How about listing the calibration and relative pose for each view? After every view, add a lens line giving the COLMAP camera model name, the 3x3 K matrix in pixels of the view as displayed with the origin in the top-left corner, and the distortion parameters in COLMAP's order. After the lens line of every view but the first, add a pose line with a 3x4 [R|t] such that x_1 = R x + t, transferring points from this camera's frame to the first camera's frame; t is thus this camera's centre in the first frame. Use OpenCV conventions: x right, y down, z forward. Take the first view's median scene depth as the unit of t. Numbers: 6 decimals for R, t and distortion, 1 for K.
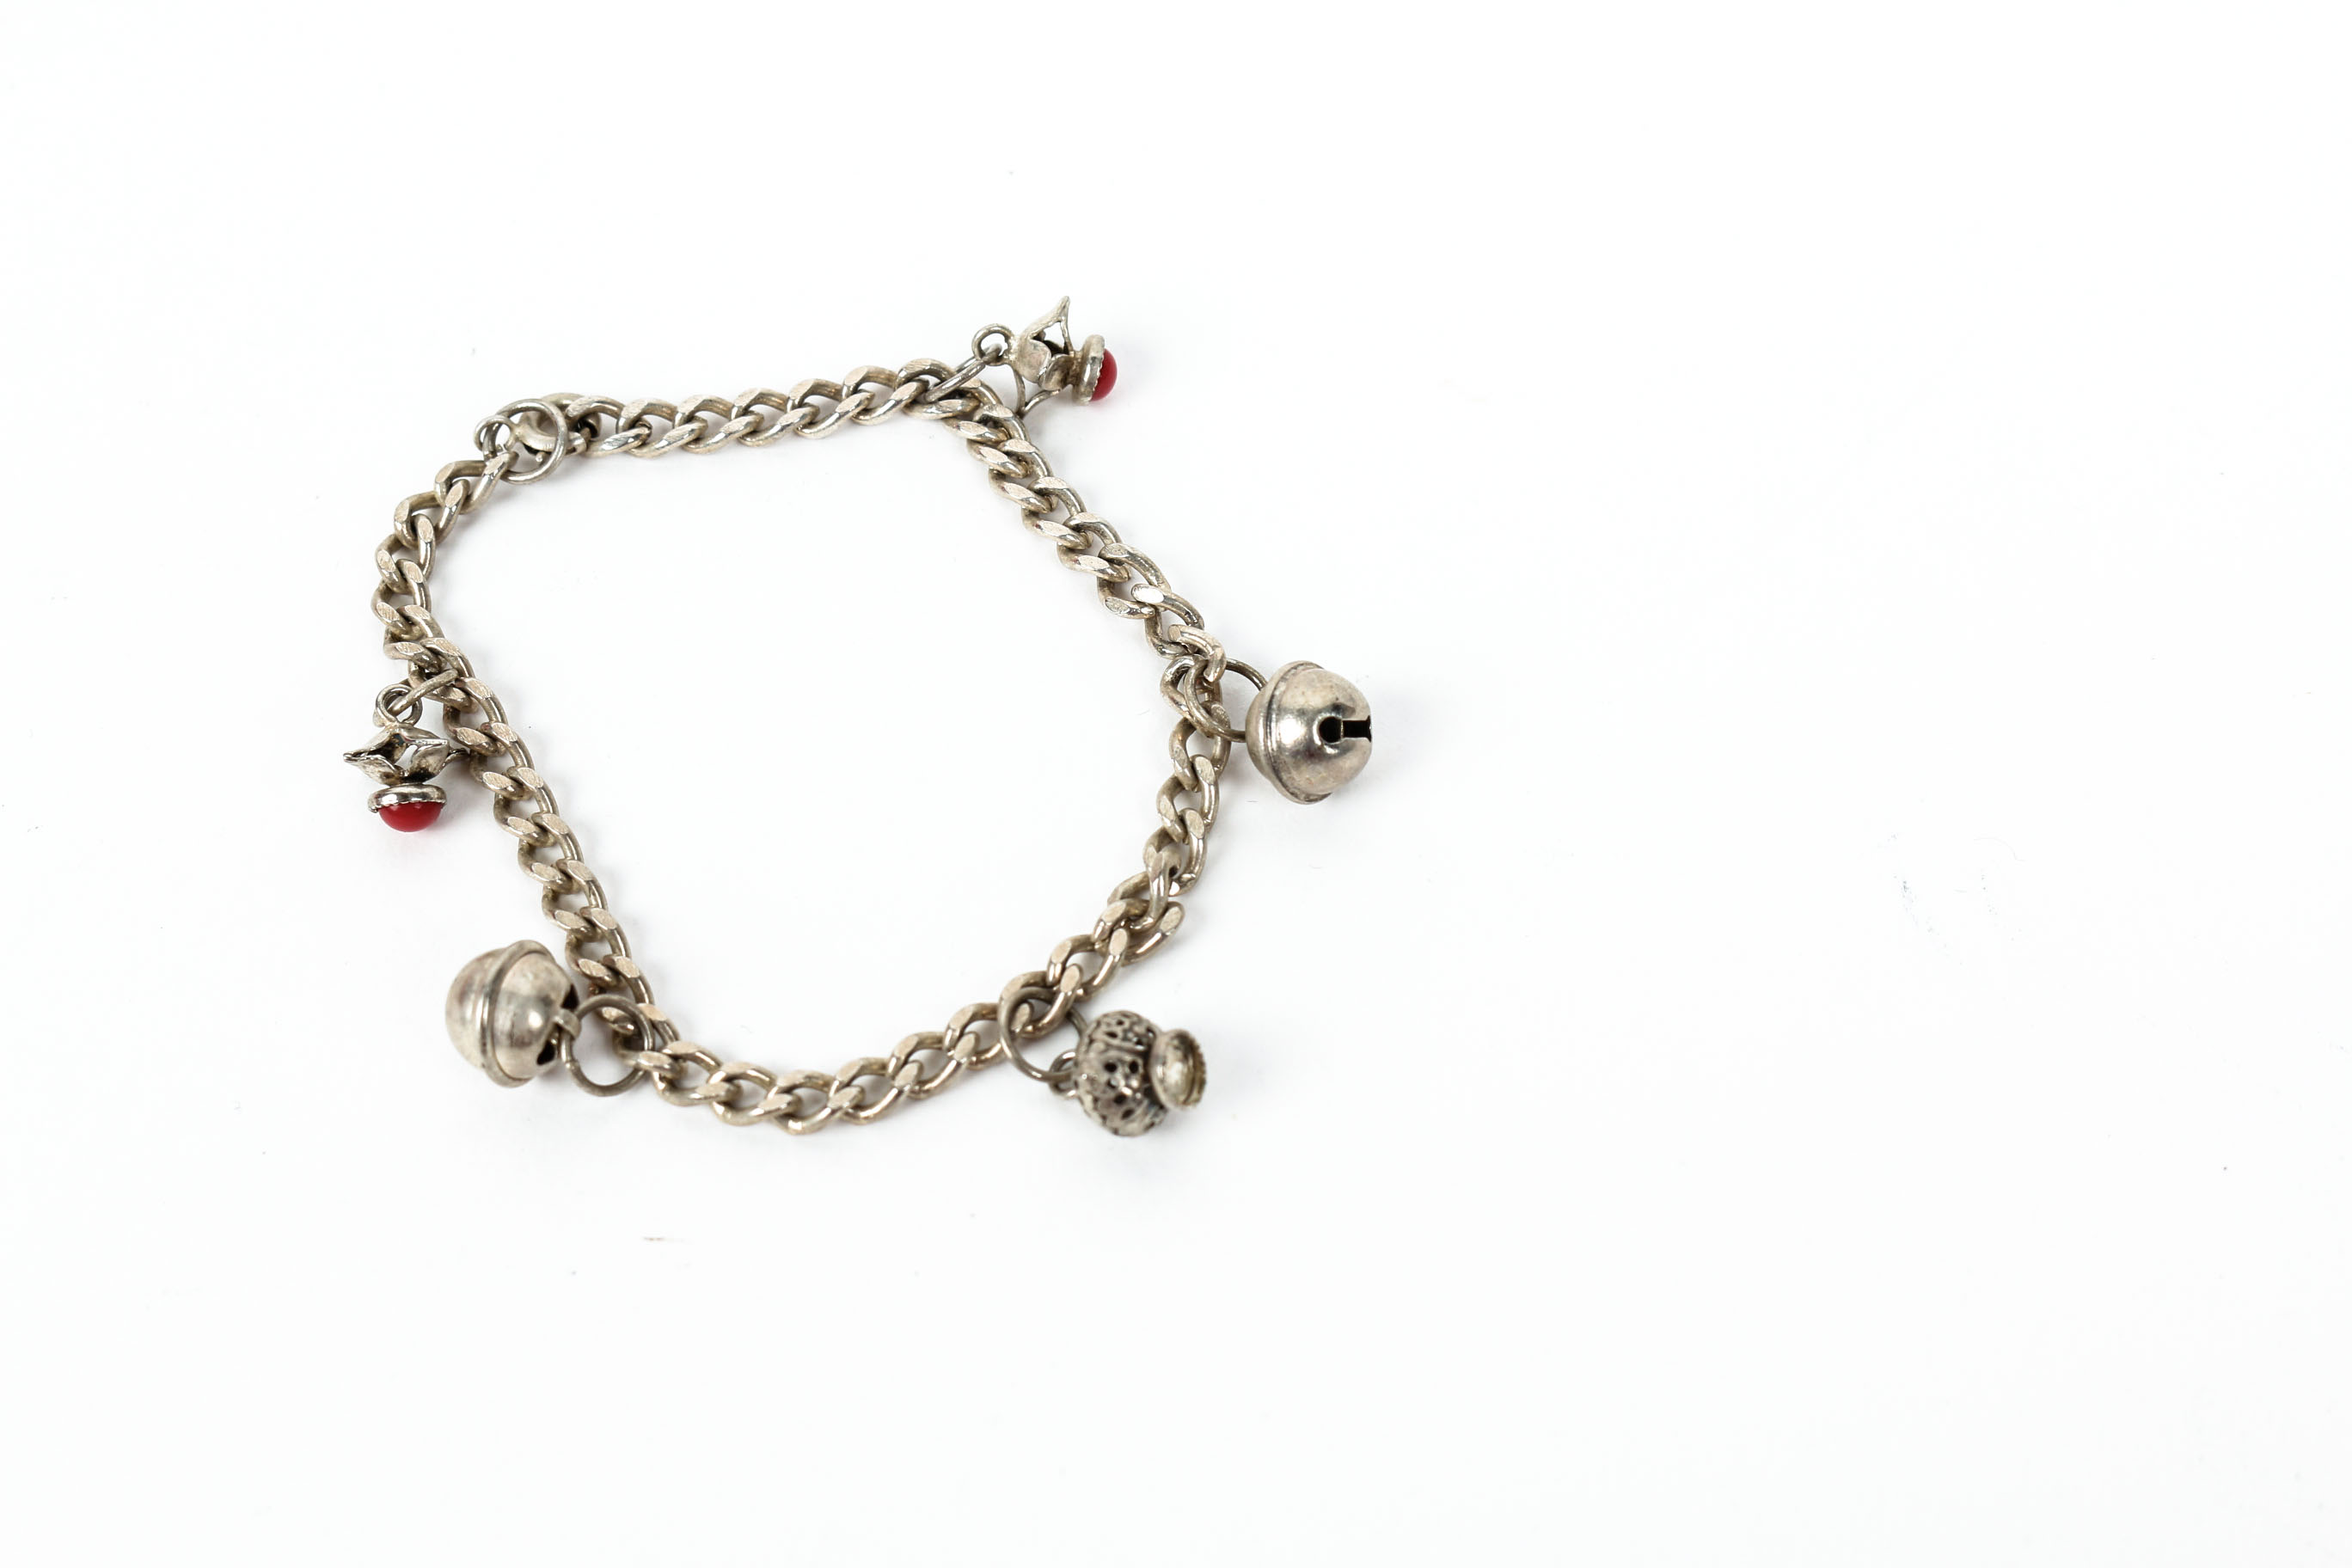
lens RADIAL K [[4081.4, 0, 1171.0], [0, 4081.4, 787.9], [0, 0, 1]] dist [-0.046198, 0.000000]
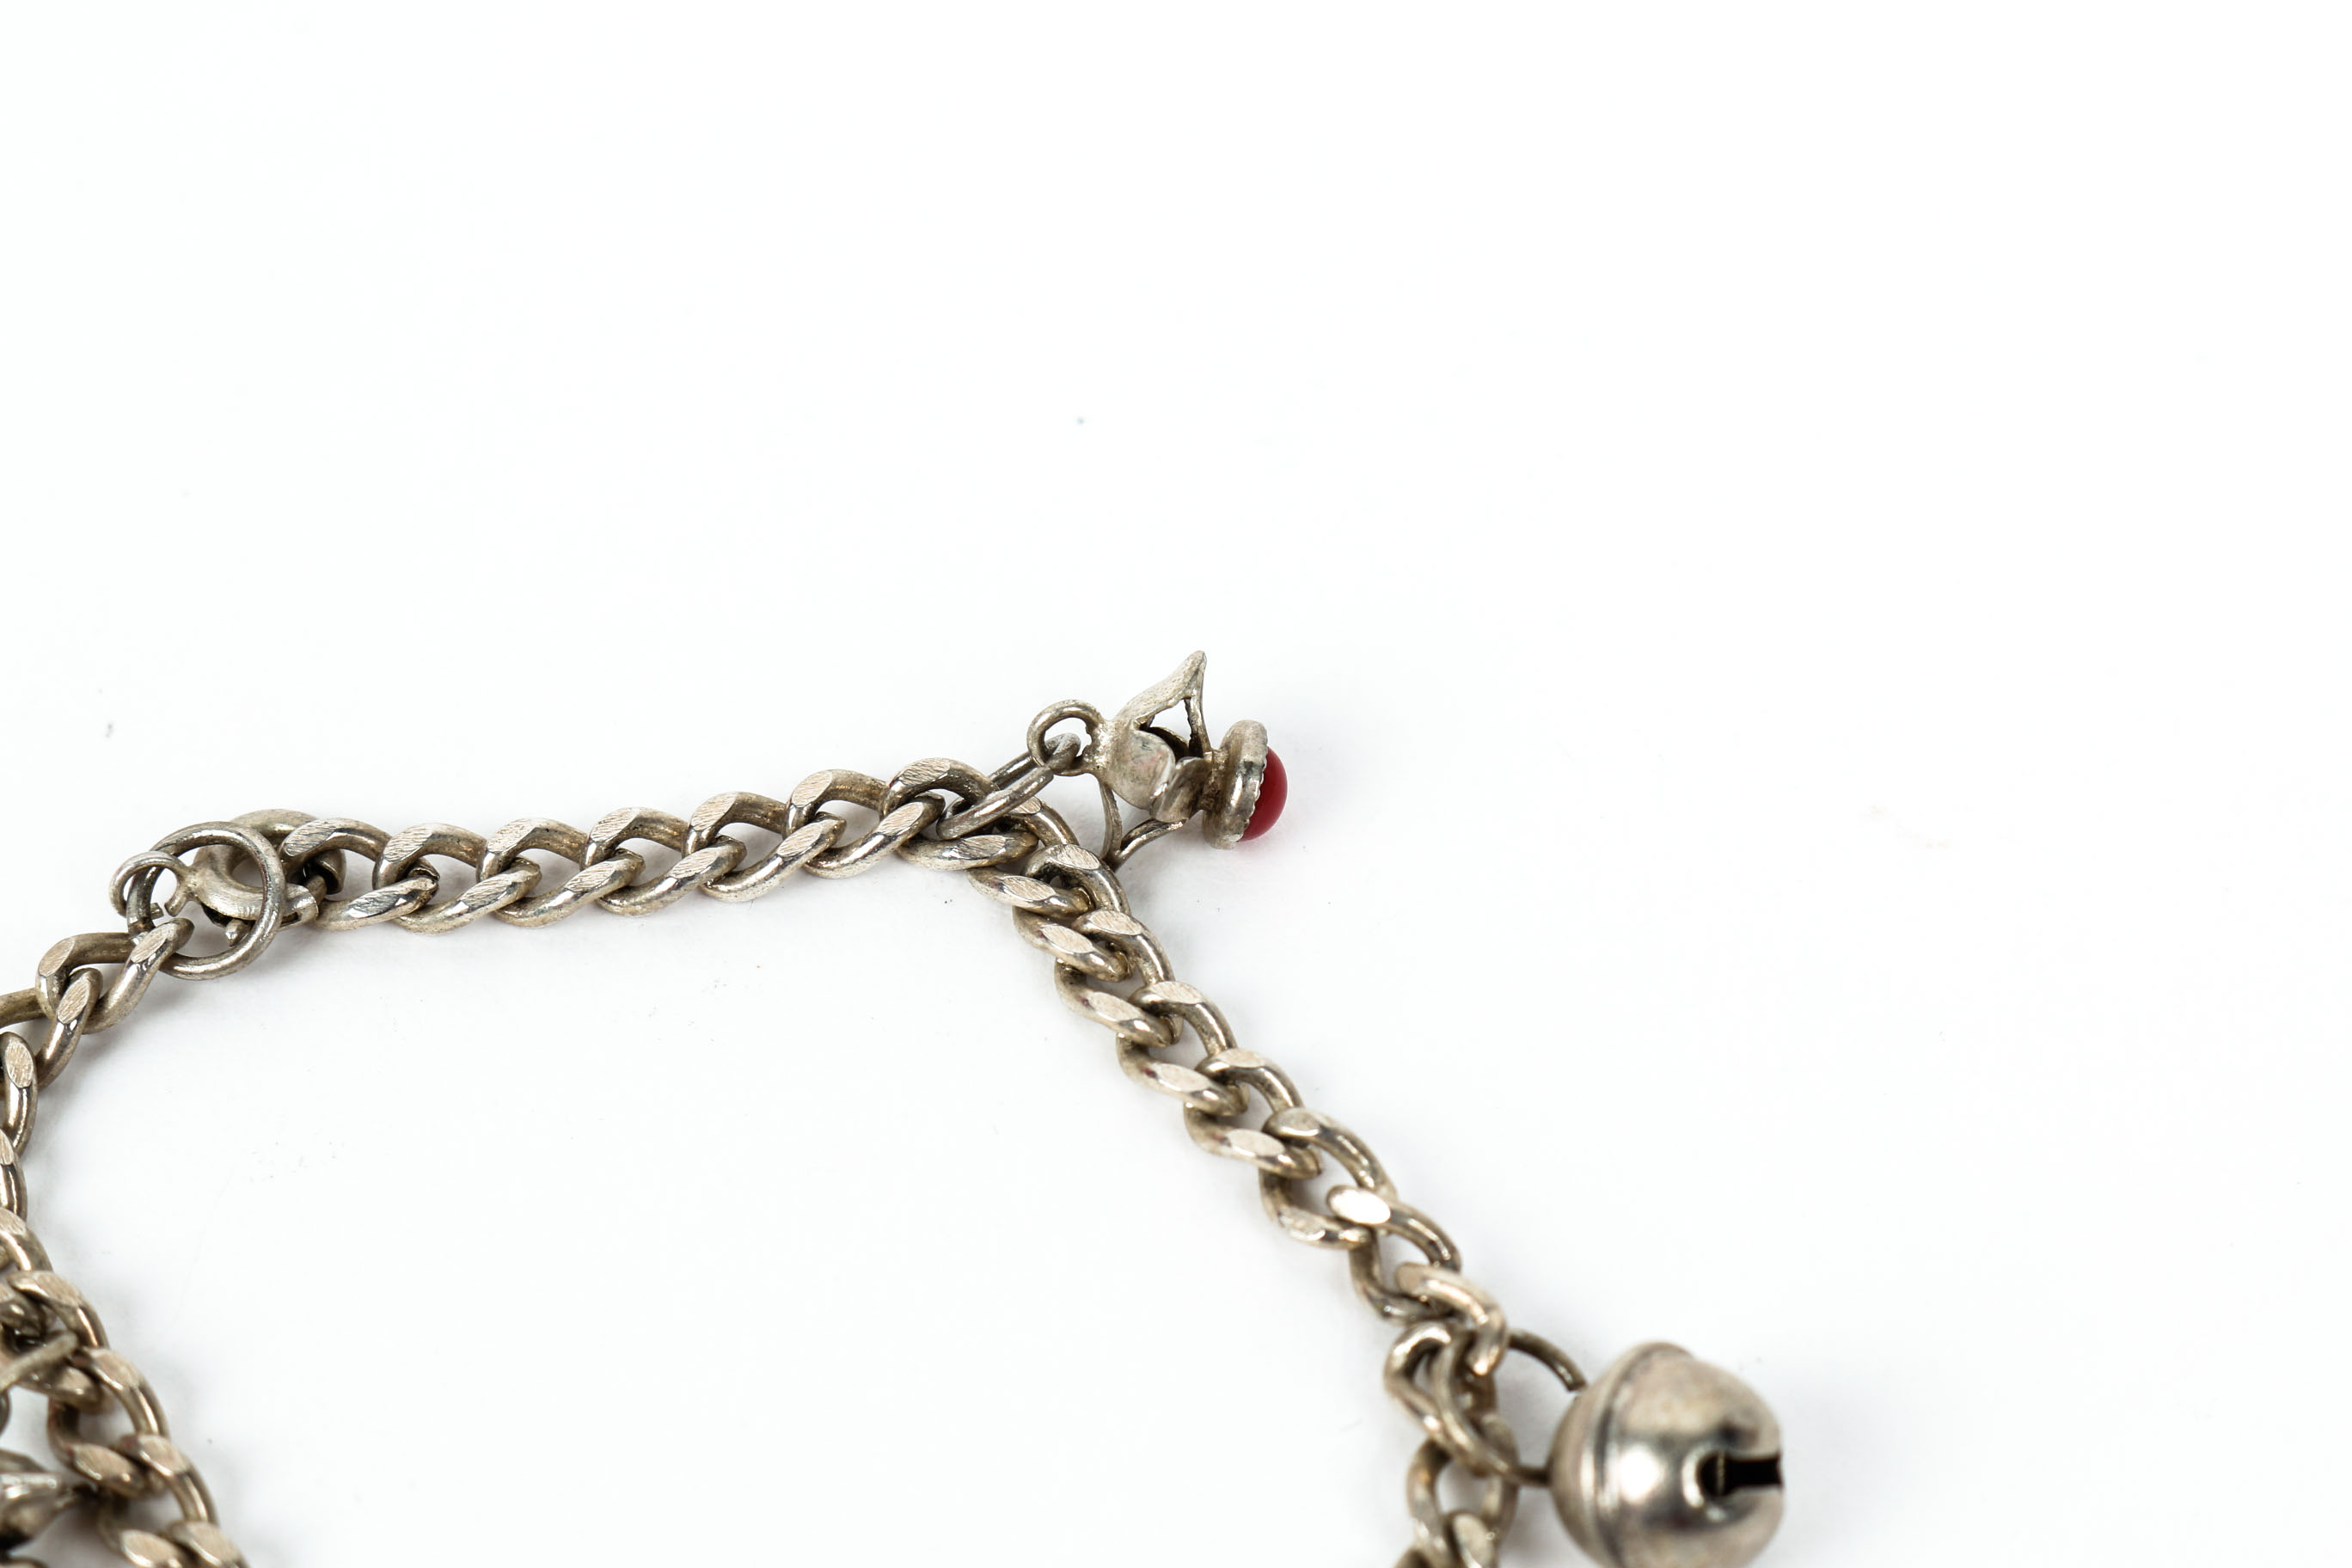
lens RADIAL K [[5587.7, 0, 1180.3], [0, 5587.7, 781.8], [0, 0, 1]] dist [-0.054130, 0.000000]
pose [[0.998724, 0.016136, 0.047844, -0.065071], [-0.012560, 0.997170, -0.074120, -0.047682], [-0.048904, 0.073425, 0.996101, 0.252968]]
